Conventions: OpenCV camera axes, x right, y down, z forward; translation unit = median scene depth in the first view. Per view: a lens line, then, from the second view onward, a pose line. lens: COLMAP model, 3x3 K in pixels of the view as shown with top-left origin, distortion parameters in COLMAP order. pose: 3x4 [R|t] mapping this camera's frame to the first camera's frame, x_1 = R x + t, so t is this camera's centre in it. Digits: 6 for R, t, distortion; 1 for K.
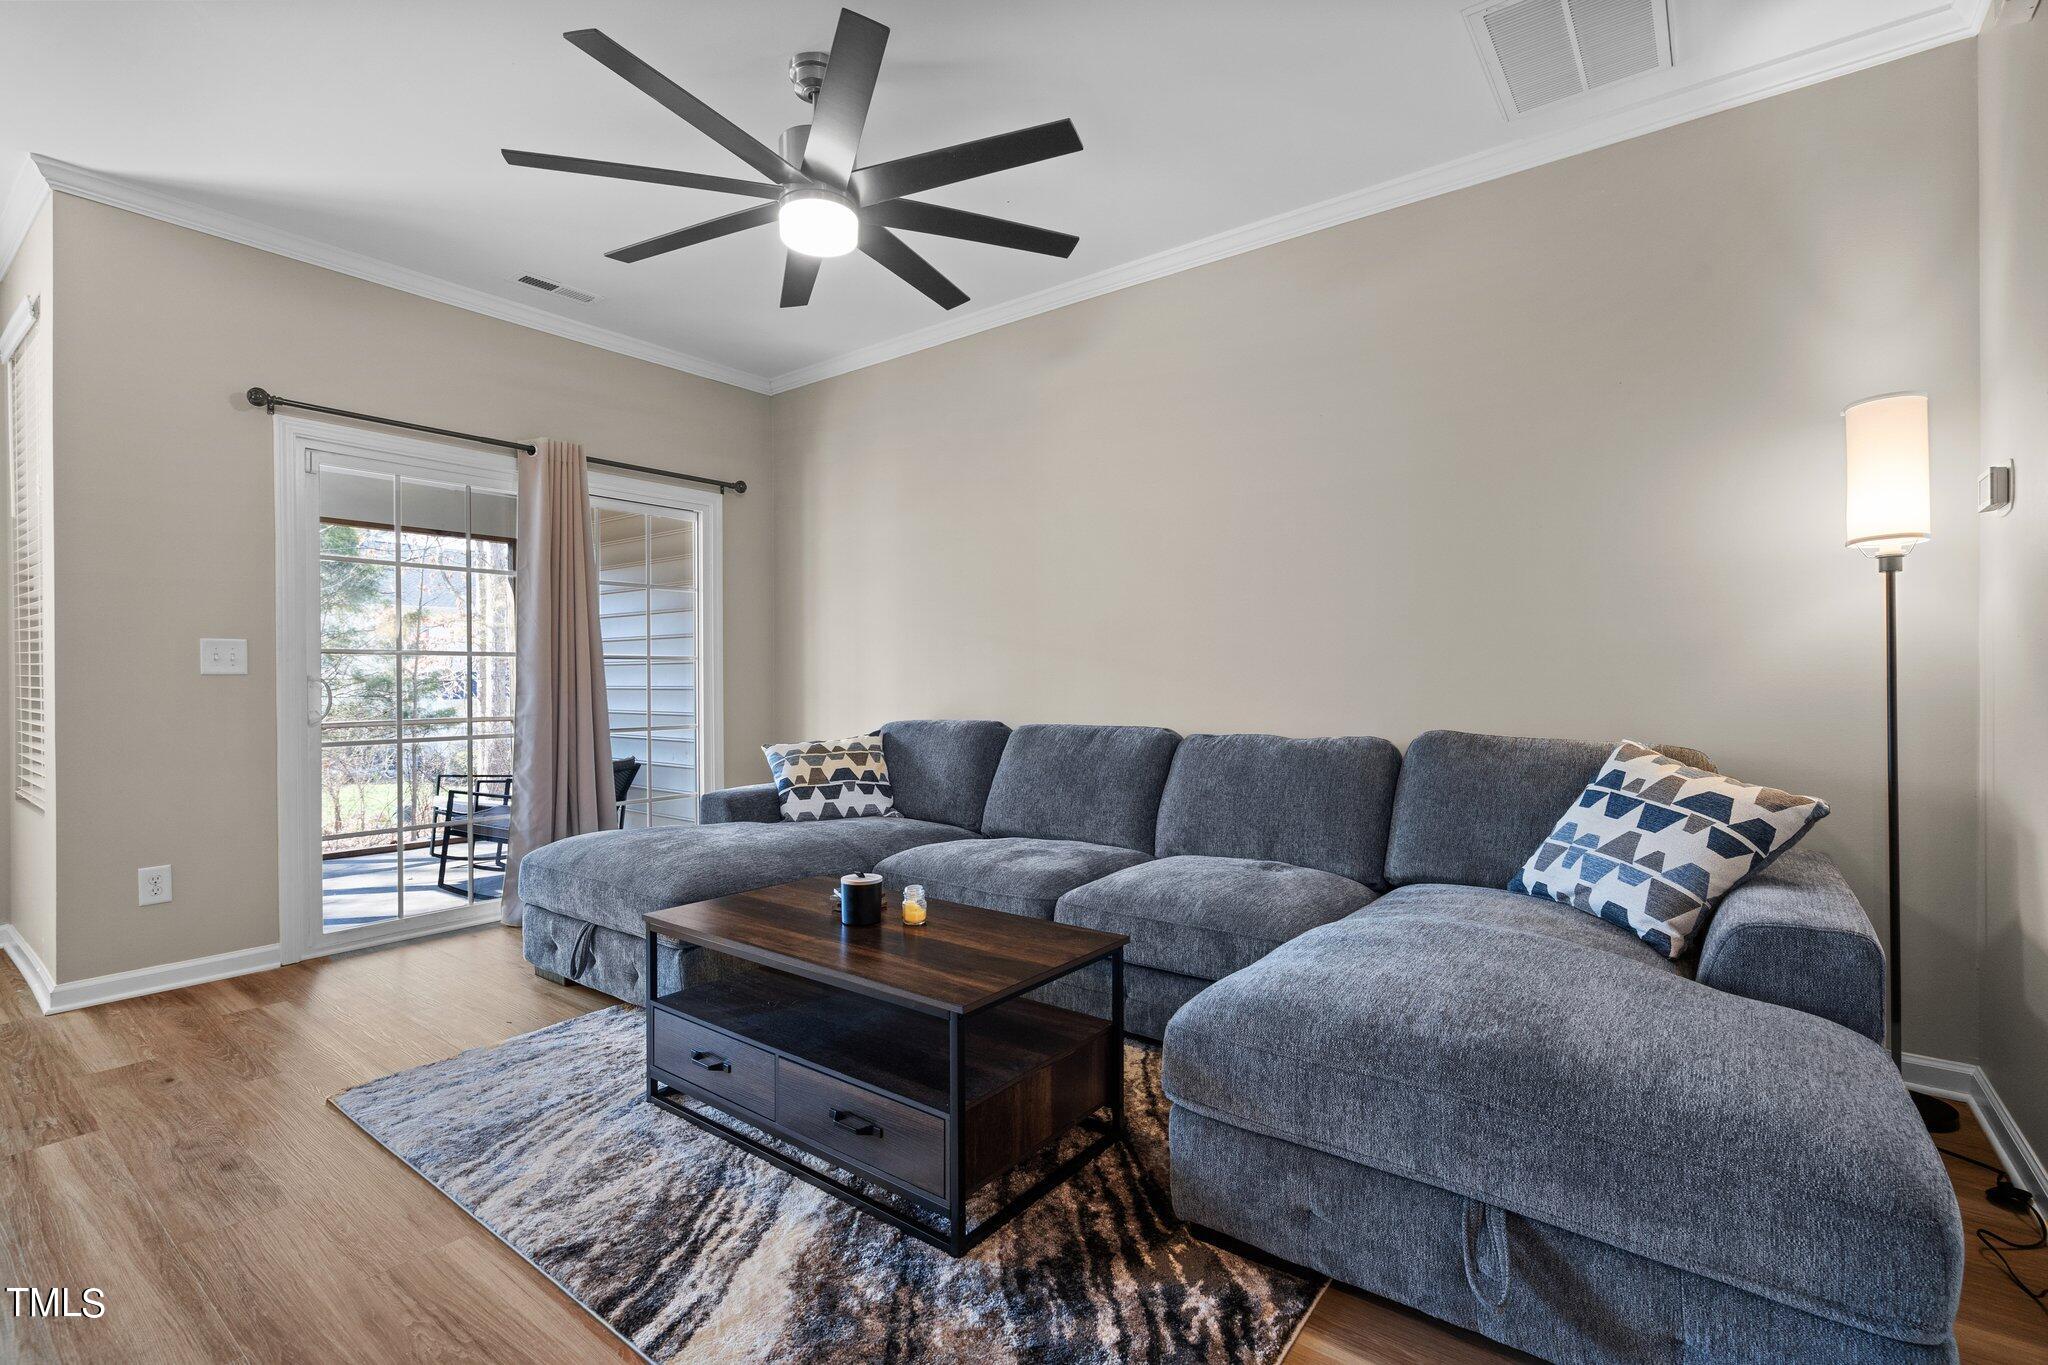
lens RADIAL K [[934.1, 0, 1018.8], [0, 934.1, 675.8], [0, 0, 1]] dist [0.004796, 0.000284]
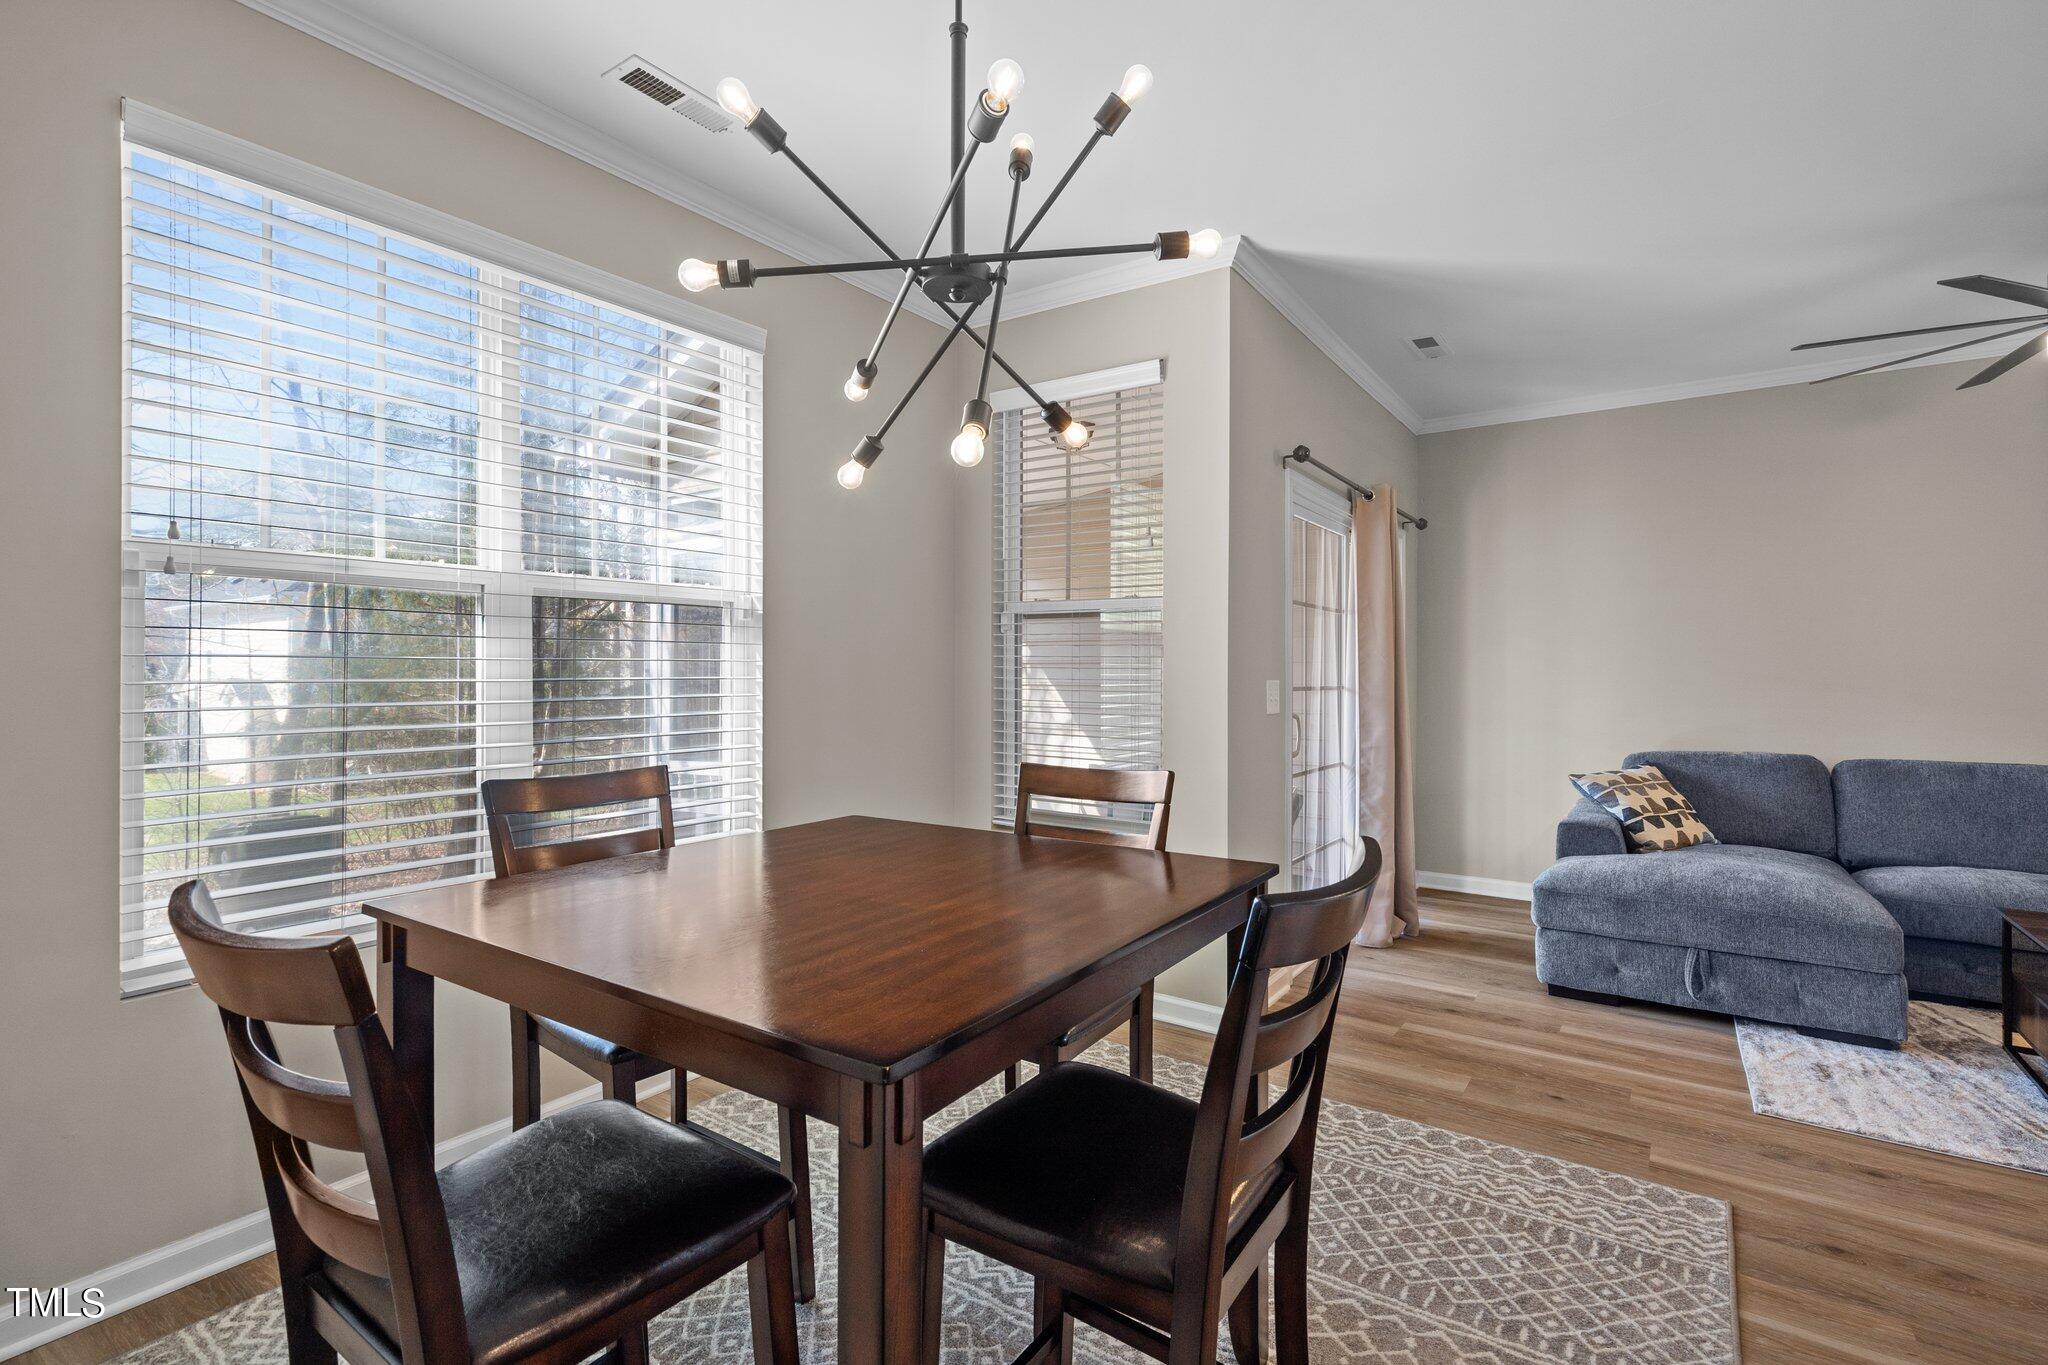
lens RADIAL K [[934.1, 0, 1032.1], [0, 934.1, 681.3], [0, 0, 1]] dist [0.004796, 0.000284]
pose [[0.998099, 0.010313, 0.060760, -1.024409], [-0.011039, 0.999872, 0.011622, -0.042651], [-0.060632, -0.012270, 0.998085, -0.038248]]
